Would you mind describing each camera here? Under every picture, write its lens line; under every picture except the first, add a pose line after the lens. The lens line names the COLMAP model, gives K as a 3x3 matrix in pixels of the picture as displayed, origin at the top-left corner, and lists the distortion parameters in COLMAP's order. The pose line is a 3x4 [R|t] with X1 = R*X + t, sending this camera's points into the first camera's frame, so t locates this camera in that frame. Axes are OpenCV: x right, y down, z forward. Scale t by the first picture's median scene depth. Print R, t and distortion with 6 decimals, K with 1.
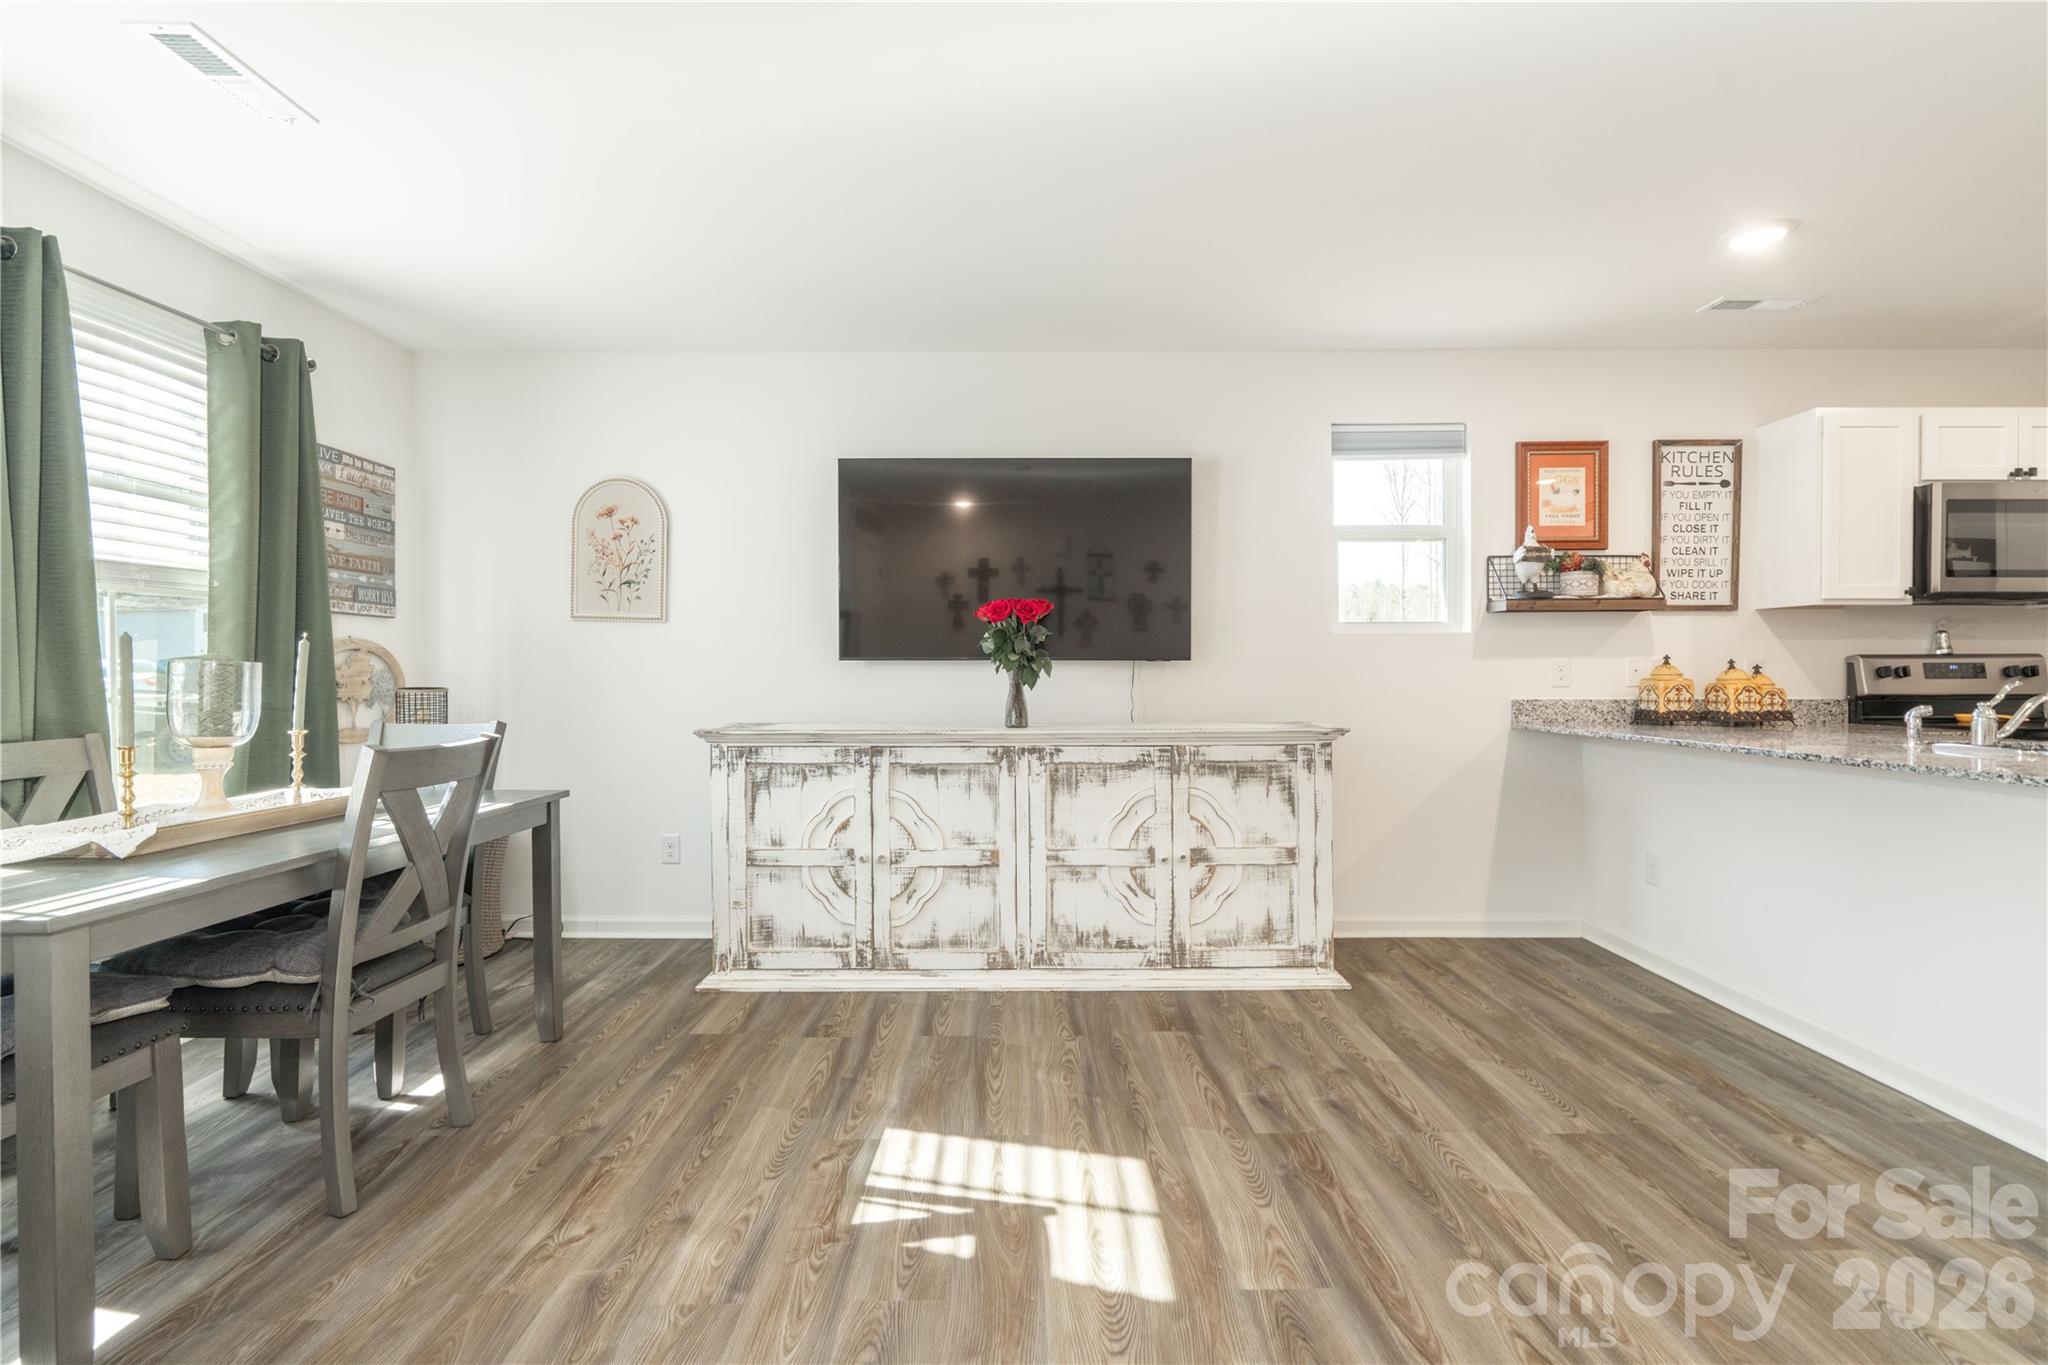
lens RADIAL K [[944.8, 0, 1036.2], [0, 944.8, 678.2], [0, 0, 1]] dist [-0.004106, 0.003435]
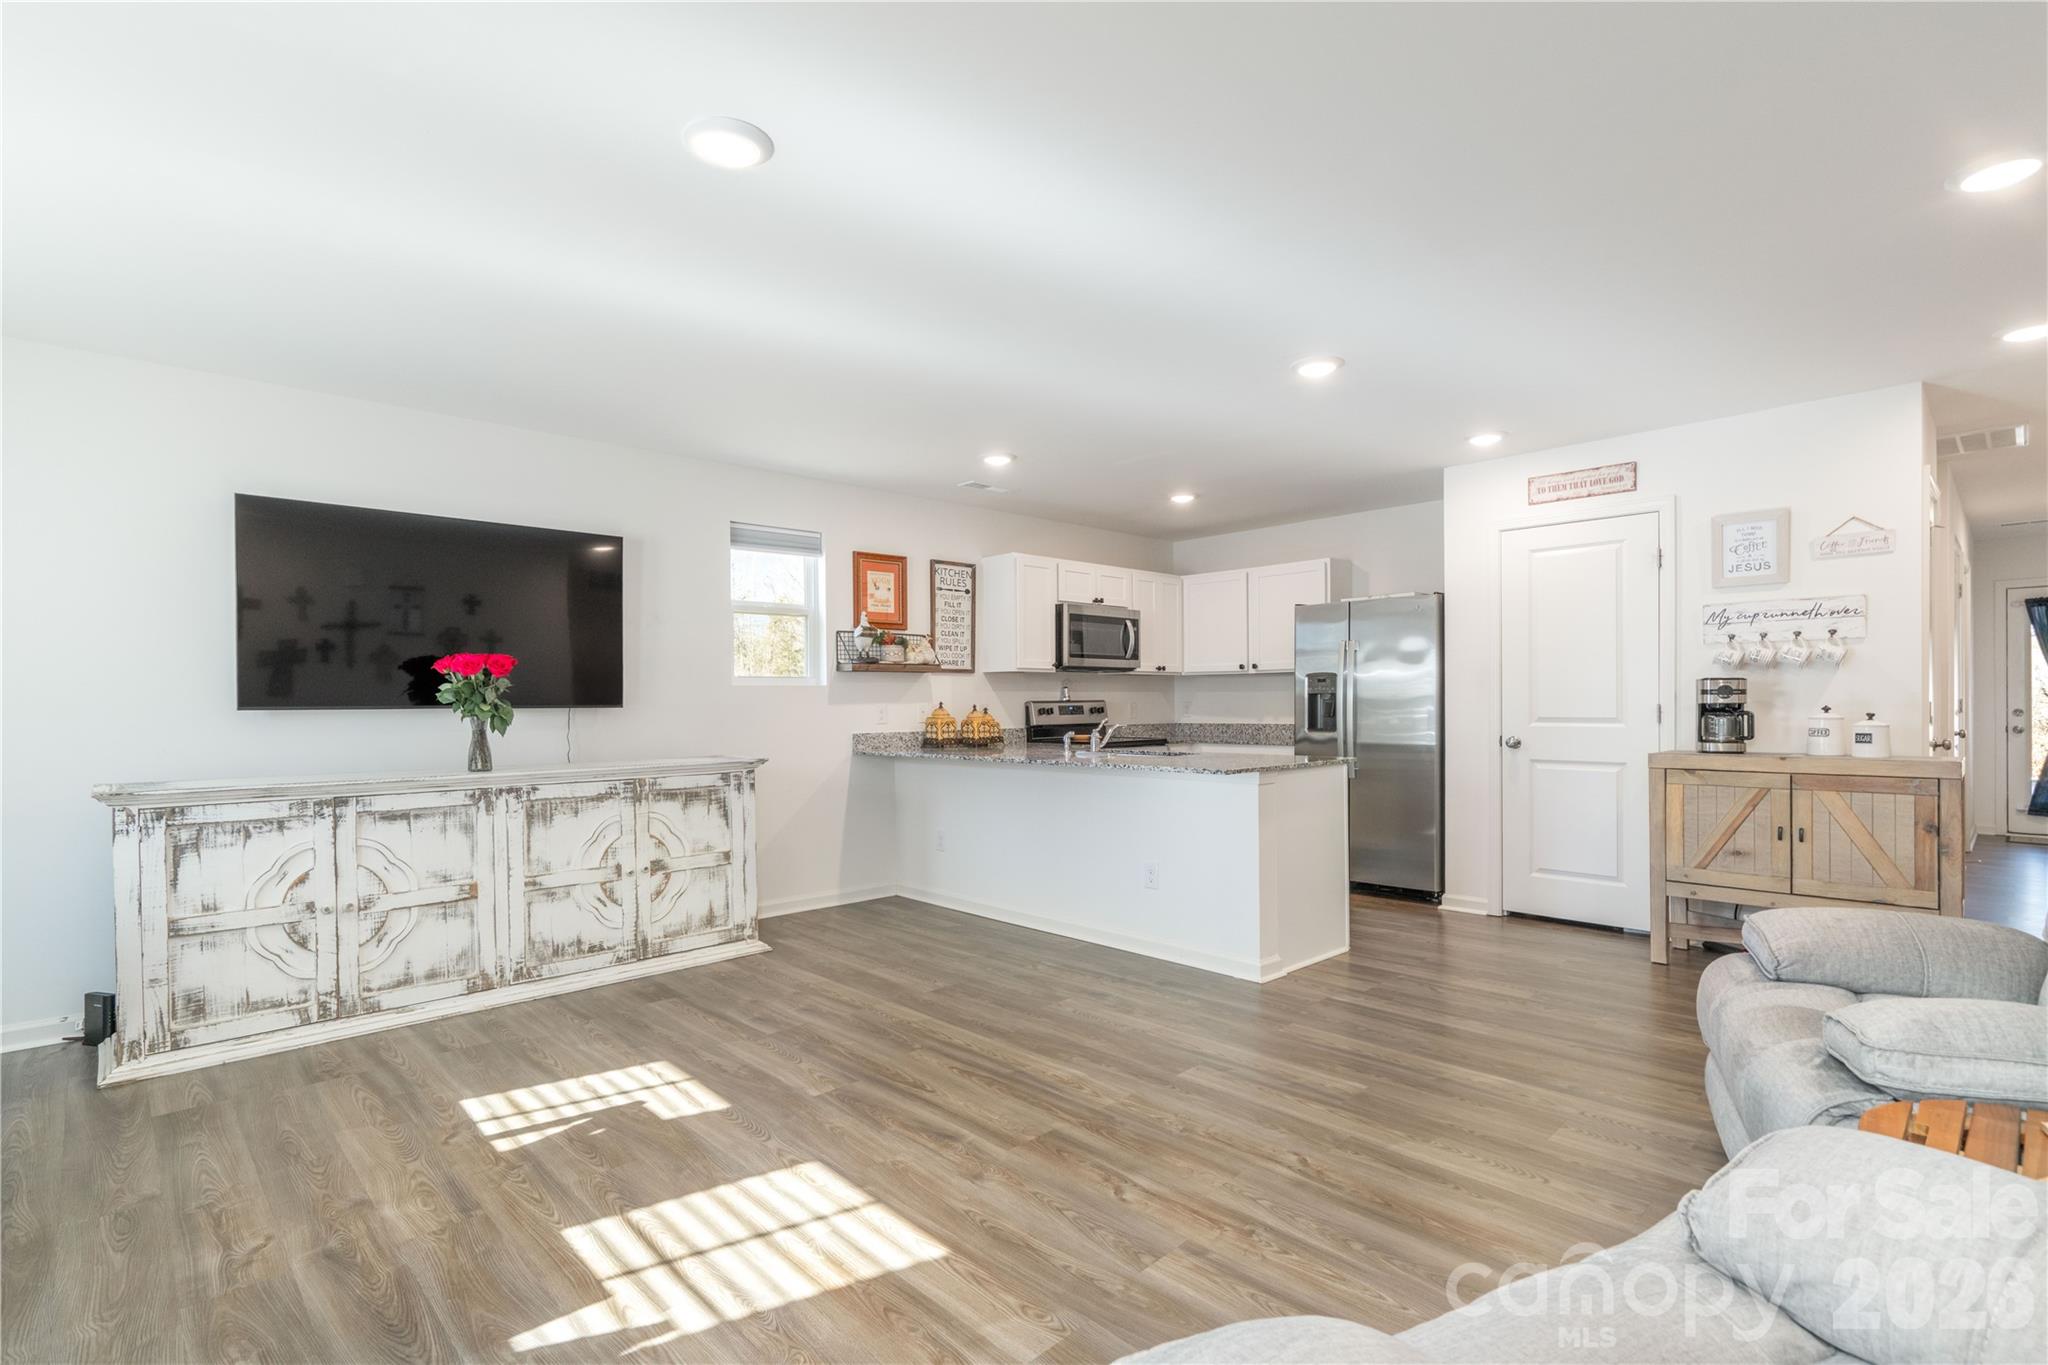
lens RADIAL K [[944.8, 0, 1020.1], [0, 944.8, 708.8], [0, 0, 1]] dist [-0.004106, 0.003435]
pose [[0.729612, -0.008855, 0.683804, -0.300011], [0.011233, 0.999936, 0.000963, -0.013794], [-0.683769, 0.006978, 0.729665, -0.215191]]
